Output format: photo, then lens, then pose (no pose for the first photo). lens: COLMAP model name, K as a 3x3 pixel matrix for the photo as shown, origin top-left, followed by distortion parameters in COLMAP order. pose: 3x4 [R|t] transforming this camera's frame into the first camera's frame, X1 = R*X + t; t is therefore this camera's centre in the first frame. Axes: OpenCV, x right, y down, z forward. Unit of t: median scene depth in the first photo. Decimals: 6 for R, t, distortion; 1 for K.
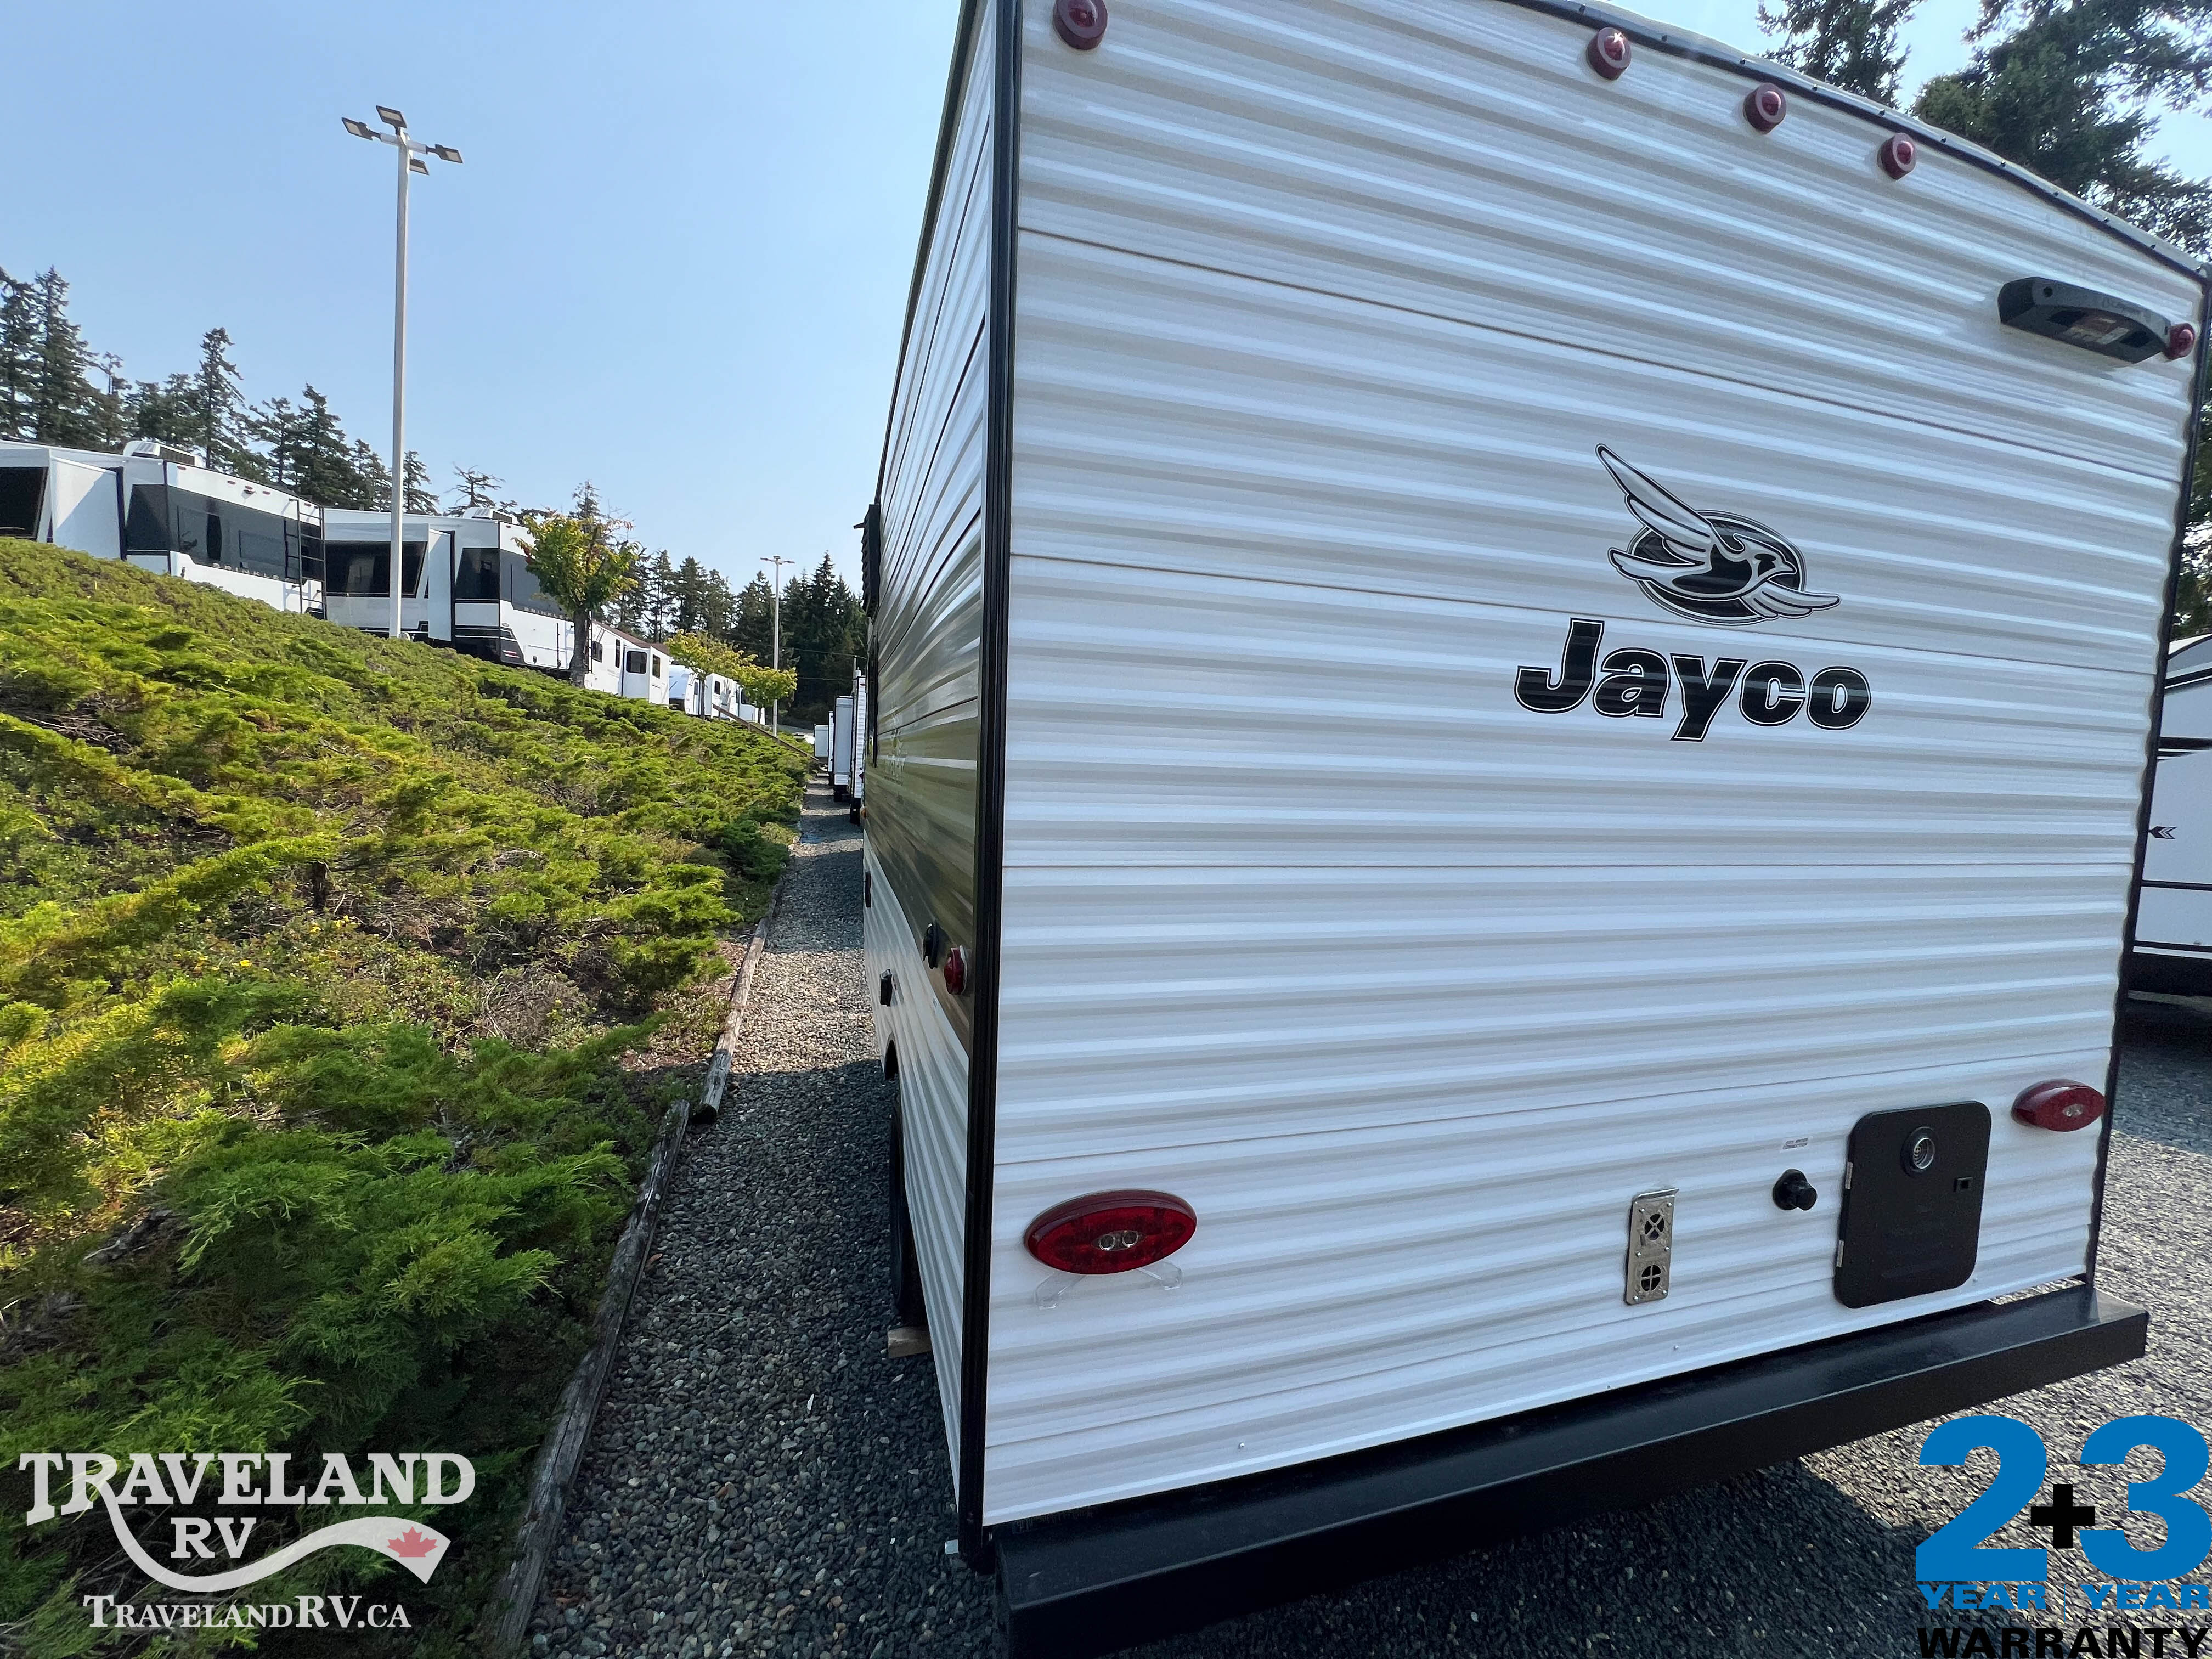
lens RADIAL K [[890.9, 0, 1112.7], [0, 890.9, 829.4], [0, 0, 1]] dist [-0.000508, 0.000782]
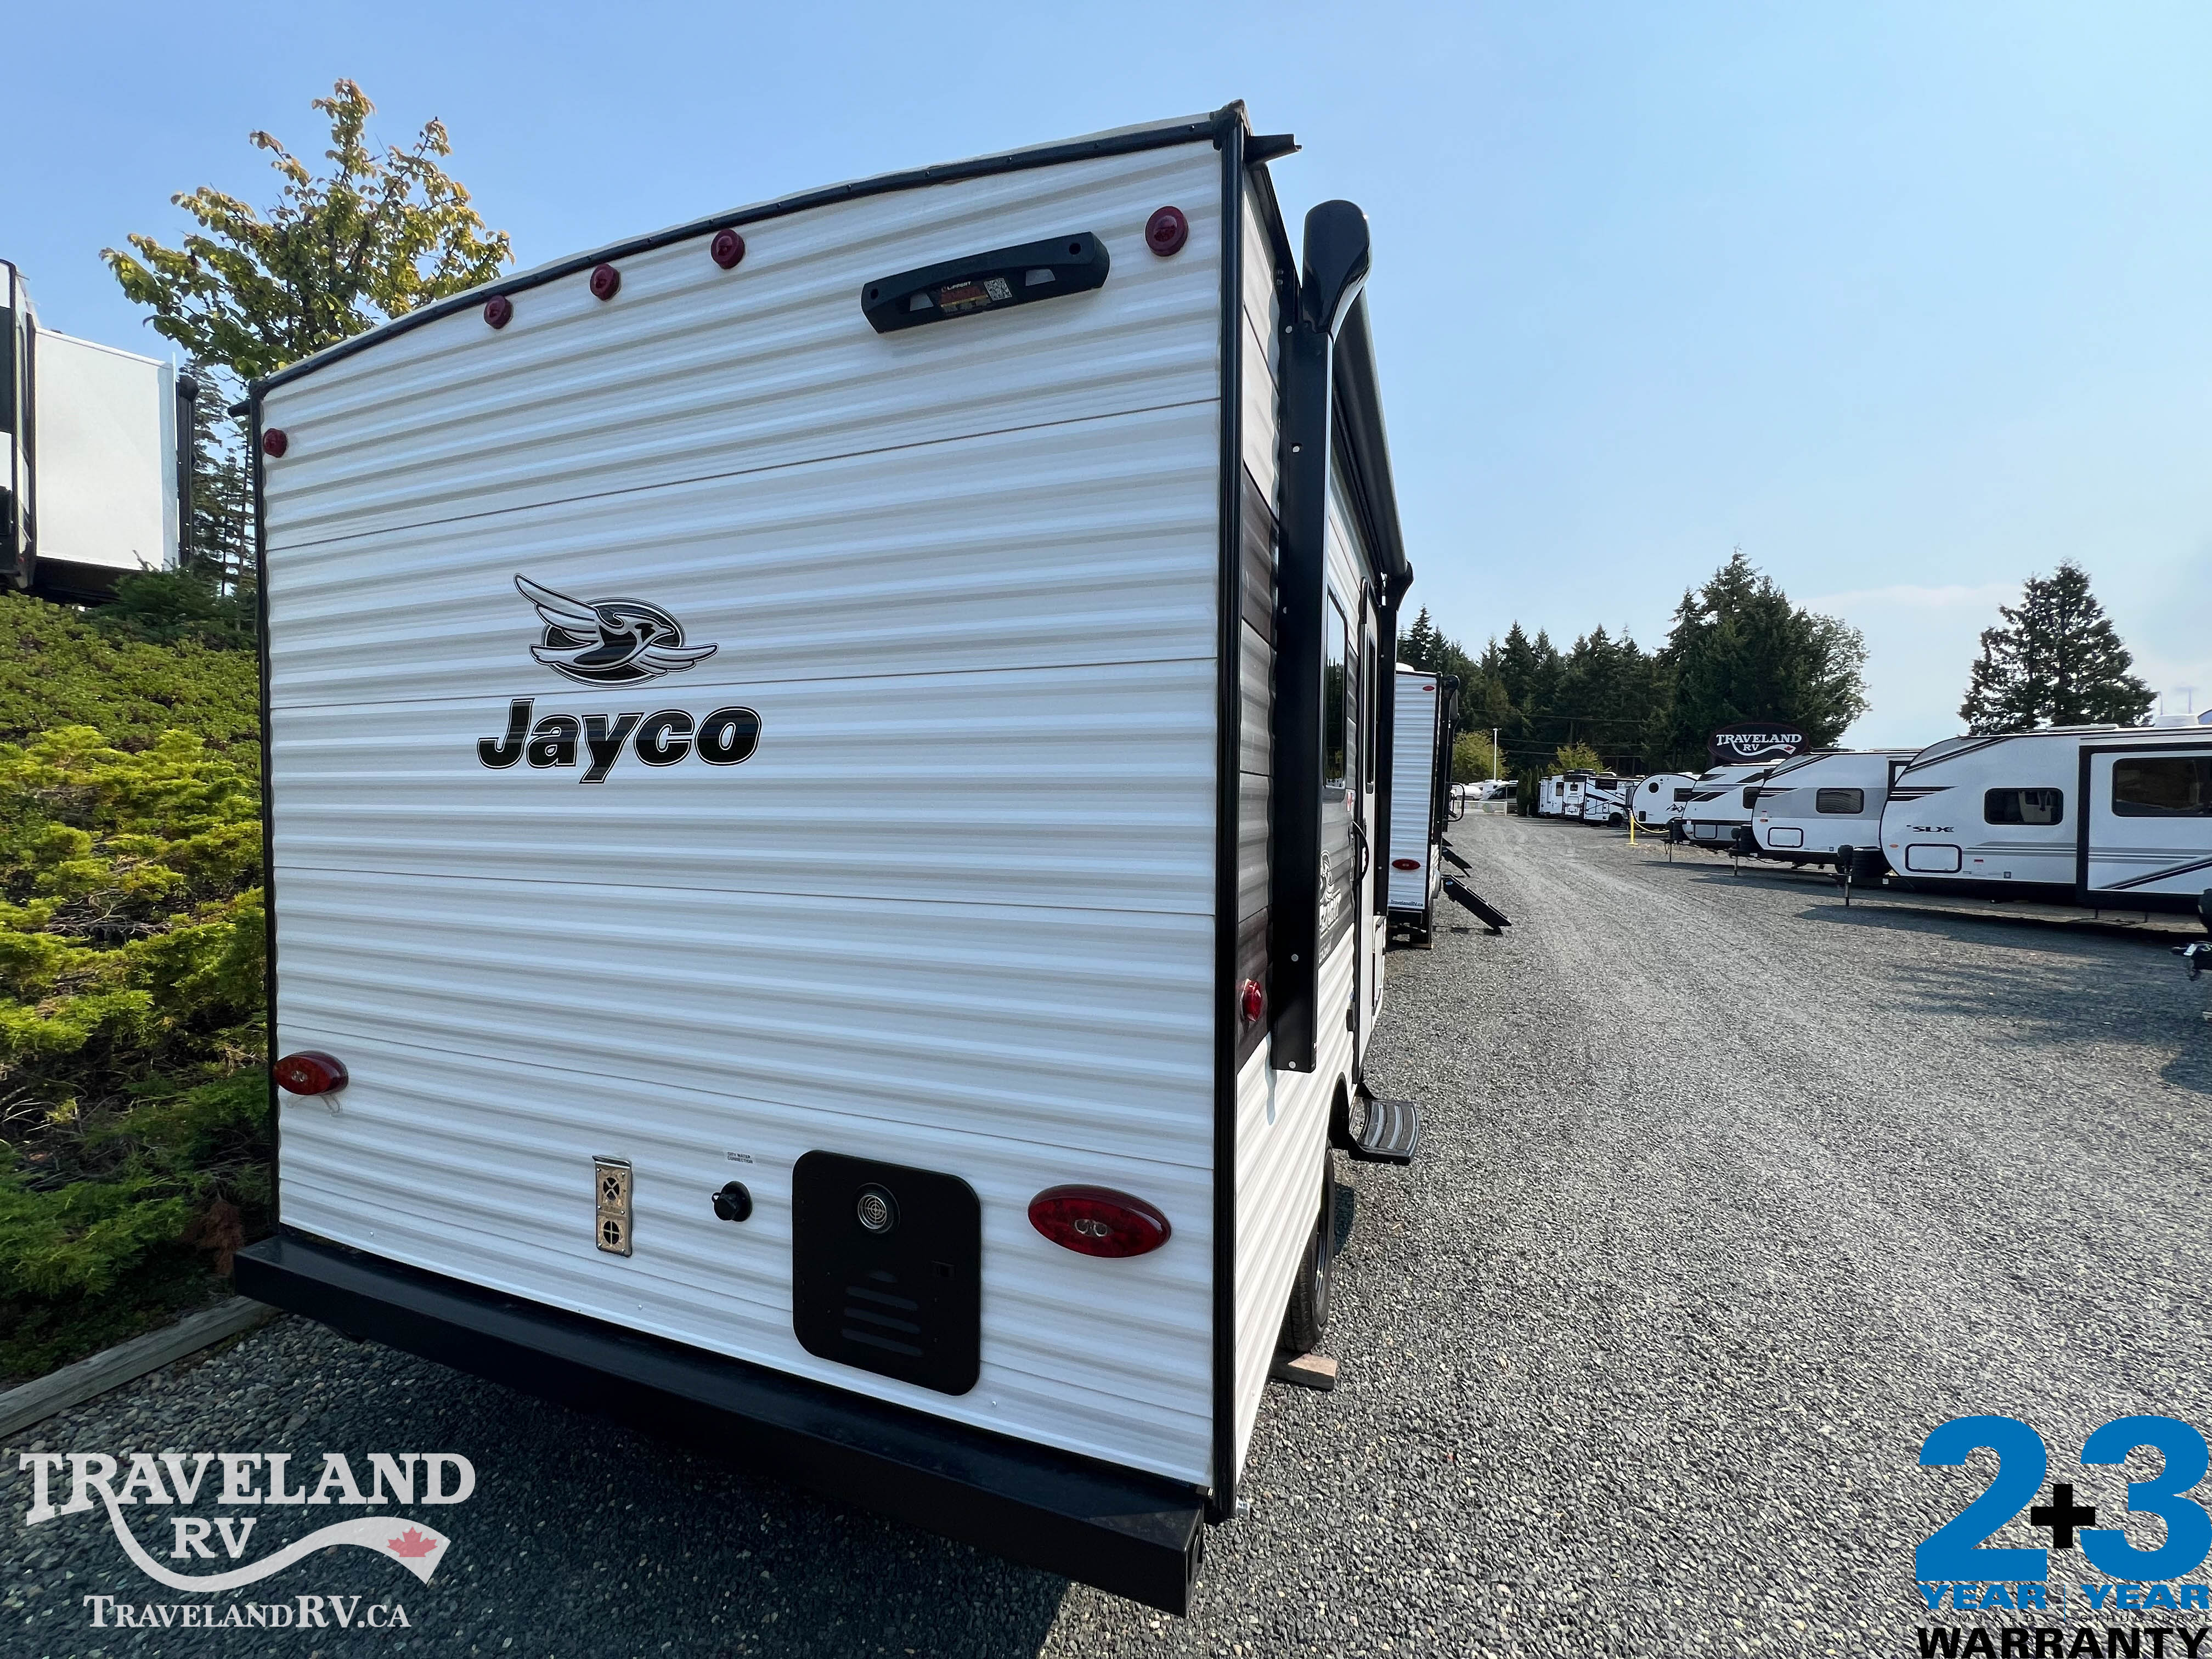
lens RADIAL K [[890.9, 0, 1112.7], [0, 890.9, 829.4], [0, 0, 1]] dist [-0.000508, 0.000782]
pose [[0.779822, -0.010792, -0.625908, 1.952025], [-0.025646, 0.998461, -0.049168, 0.007161], [0.625475, 0.054394, 0.778346, 0.481434]]
